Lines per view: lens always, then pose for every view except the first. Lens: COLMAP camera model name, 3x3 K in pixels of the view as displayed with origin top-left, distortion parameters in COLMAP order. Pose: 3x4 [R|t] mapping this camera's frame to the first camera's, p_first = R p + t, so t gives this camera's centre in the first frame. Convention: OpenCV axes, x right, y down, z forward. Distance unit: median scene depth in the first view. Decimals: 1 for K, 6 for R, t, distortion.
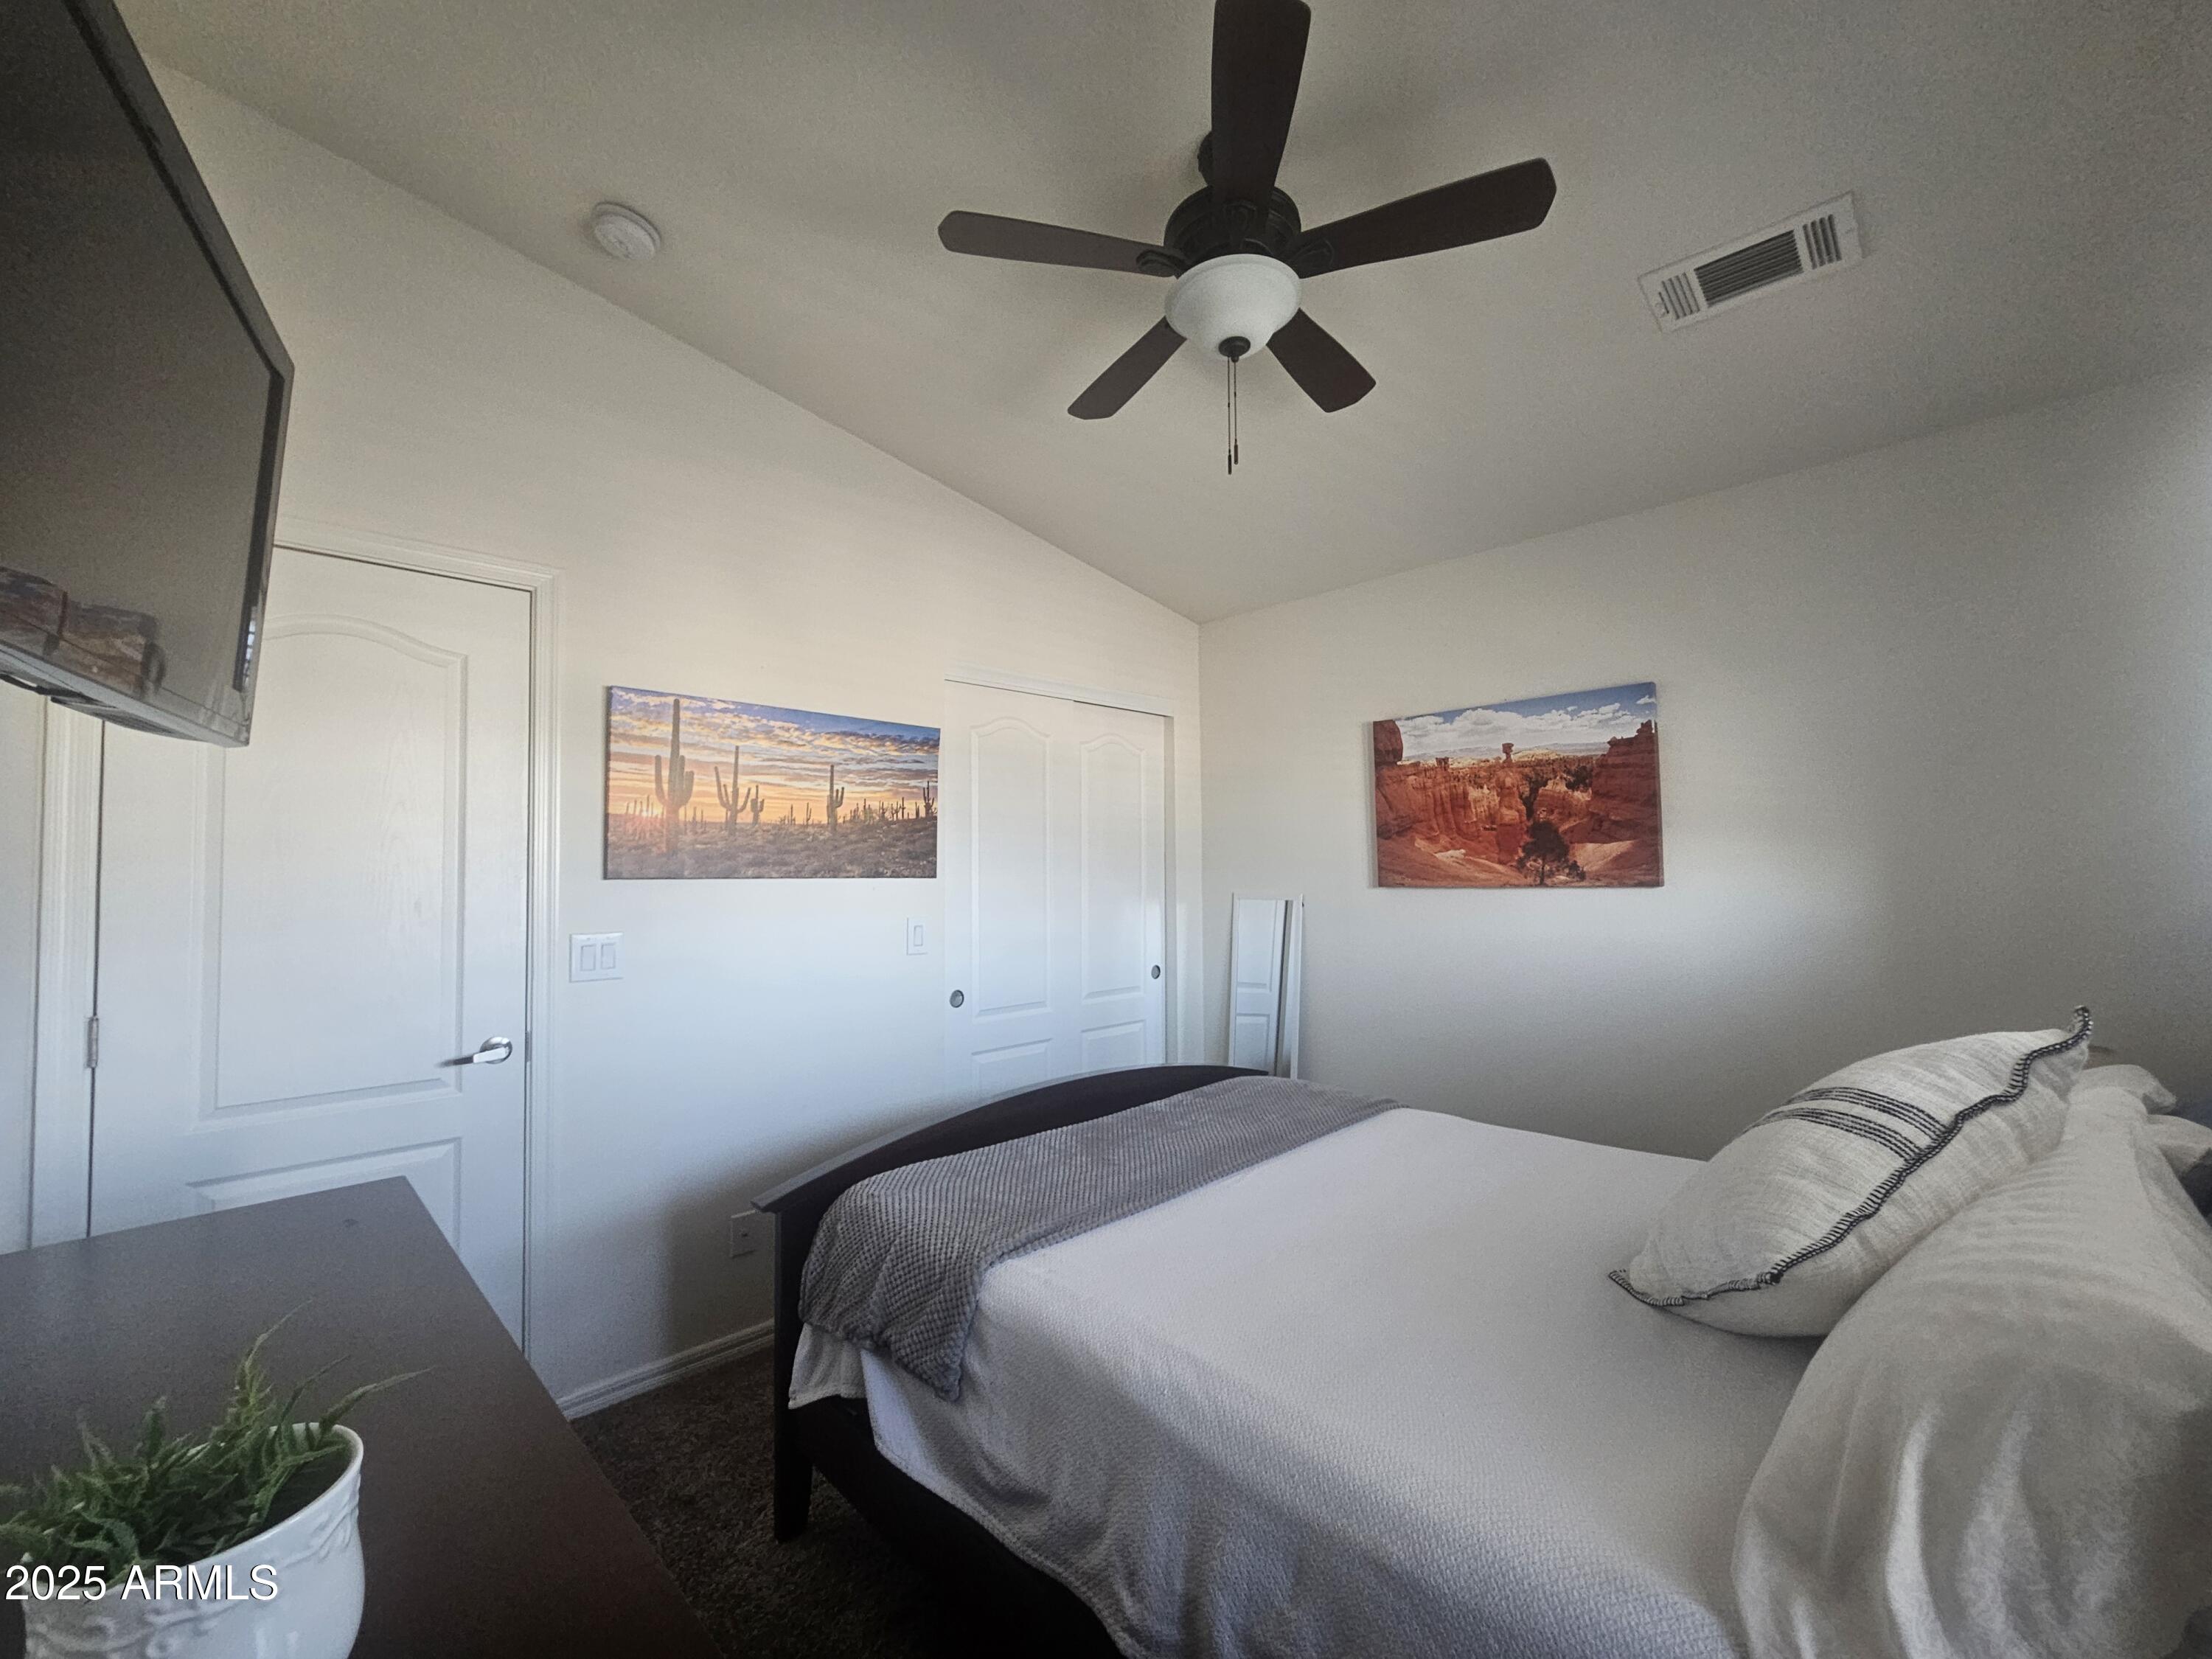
lens RADIAL K [[912.6, 0, 1101.7], [0, 912.6, 842.9], [0, 0, 1]] dist [-0.001043, 0.002295]
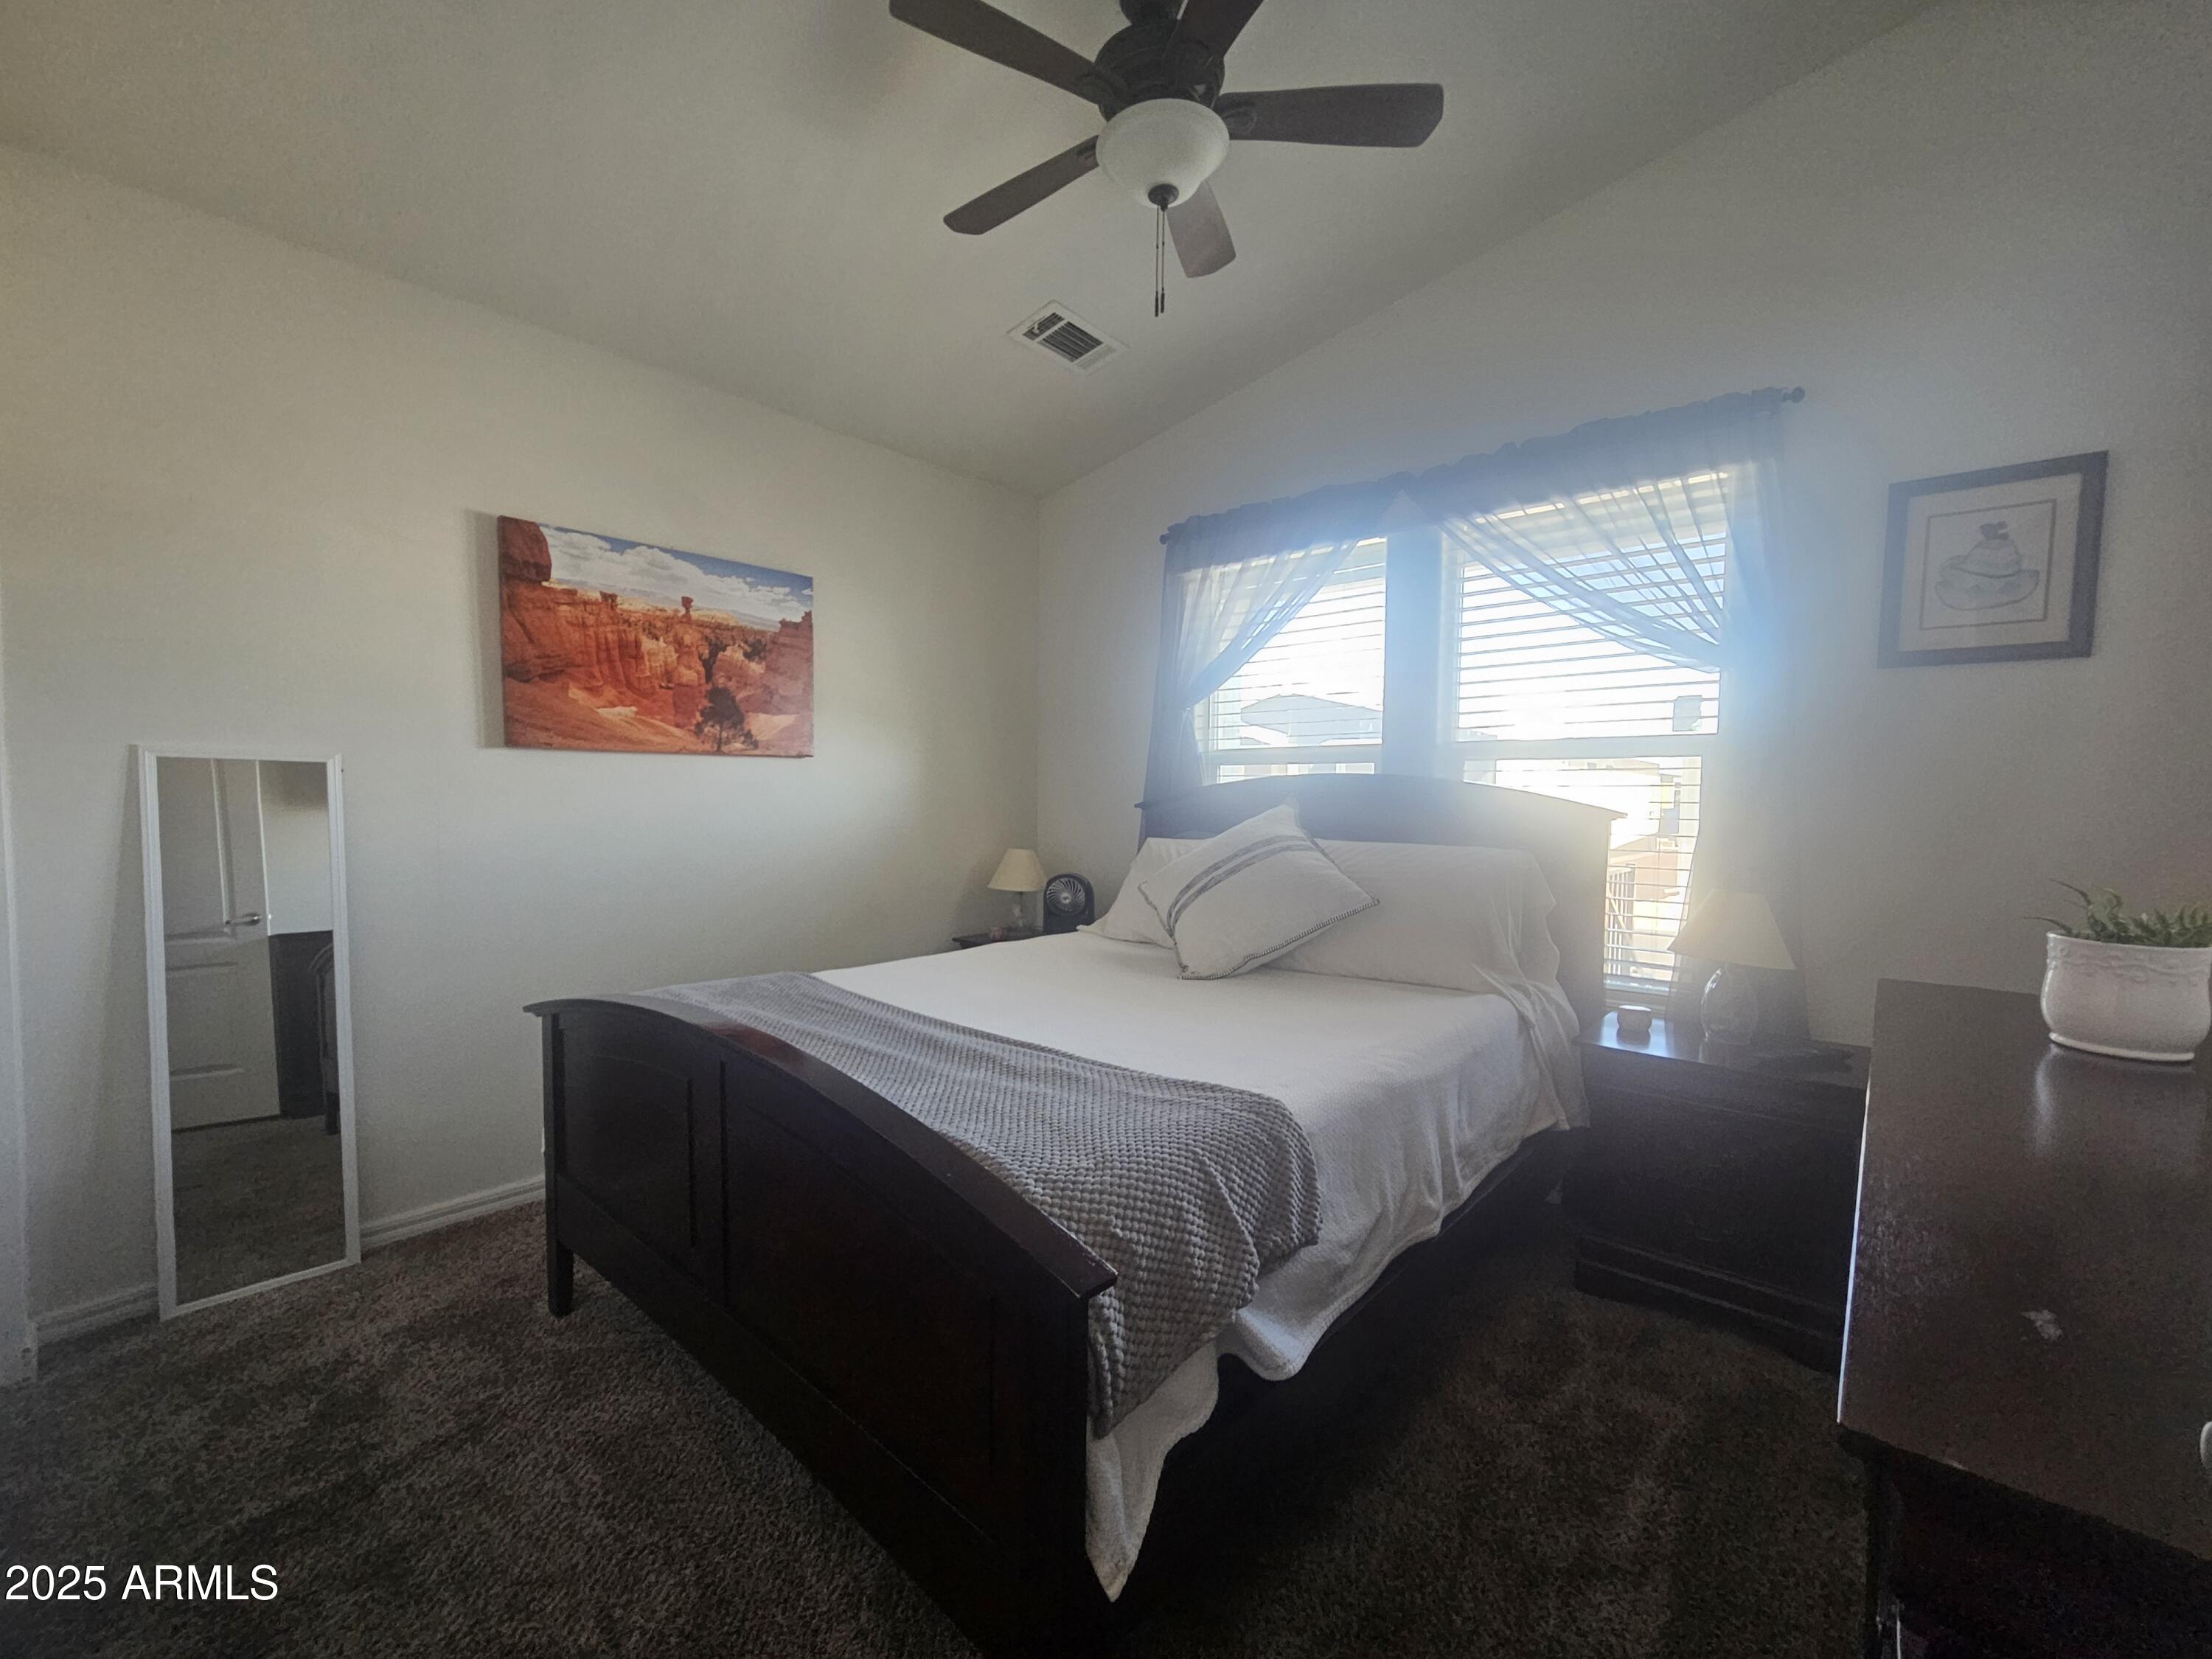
lens RADIAL K [[912.6, 0, 1101.7], [0, 912.6, 842.9], [0, 0, 1]] dist [-0.001043, 0.002295]
pose [[-0.069600, -0.043439, 0.996629, -0.517468], [-0.043129, 0.998248, 0.040497, 0.084145], [-0.996642, -0.040165, -0.071352, 0.636808]]
